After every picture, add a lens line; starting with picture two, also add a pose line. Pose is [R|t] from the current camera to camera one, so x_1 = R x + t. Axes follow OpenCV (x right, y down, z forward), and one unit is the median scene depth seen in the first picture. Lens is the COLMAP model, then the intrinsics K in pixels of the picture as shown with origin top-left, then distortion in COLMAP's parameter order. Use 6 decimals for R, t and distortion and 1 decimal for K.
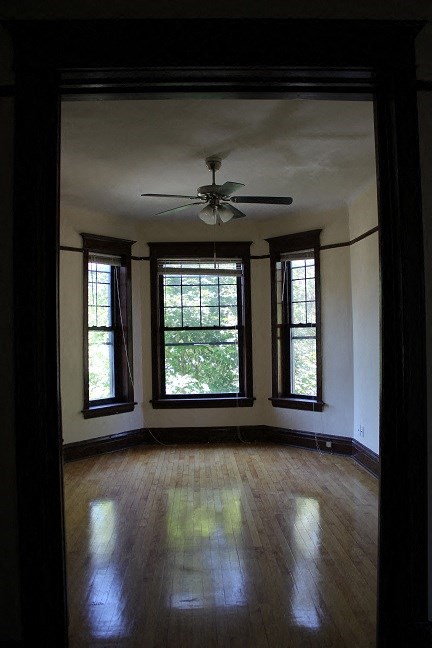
lens RADIAL K [[526.8, 0, 216.0], [0, 526.8, 324.0], [0, 0, 1]] dist [-0.131084, 0.108823]
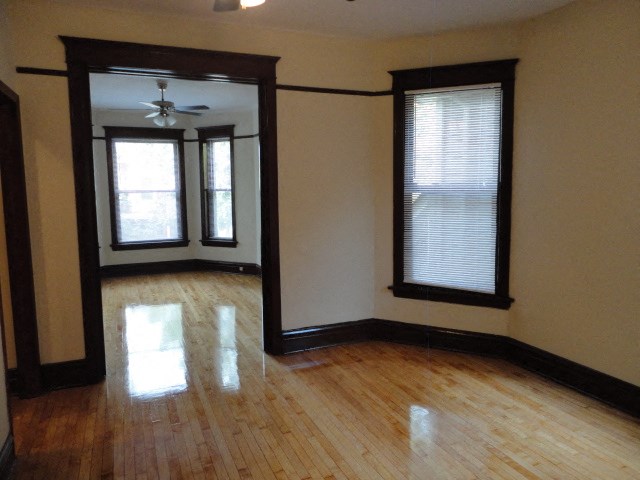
lens RADIAL K [[548.9, 0, 320.0], [0, 548.9, 240.0], [0, 0, 1]] dist [-0.000323, -0.000550]
pose [[0.941990, -0.031765, 0.334135, -0.093884], [-0.007150, 0.993386, 0.114597, -0.036121], [-0.335565, -0.110338, 0.935533, -0.536976]]
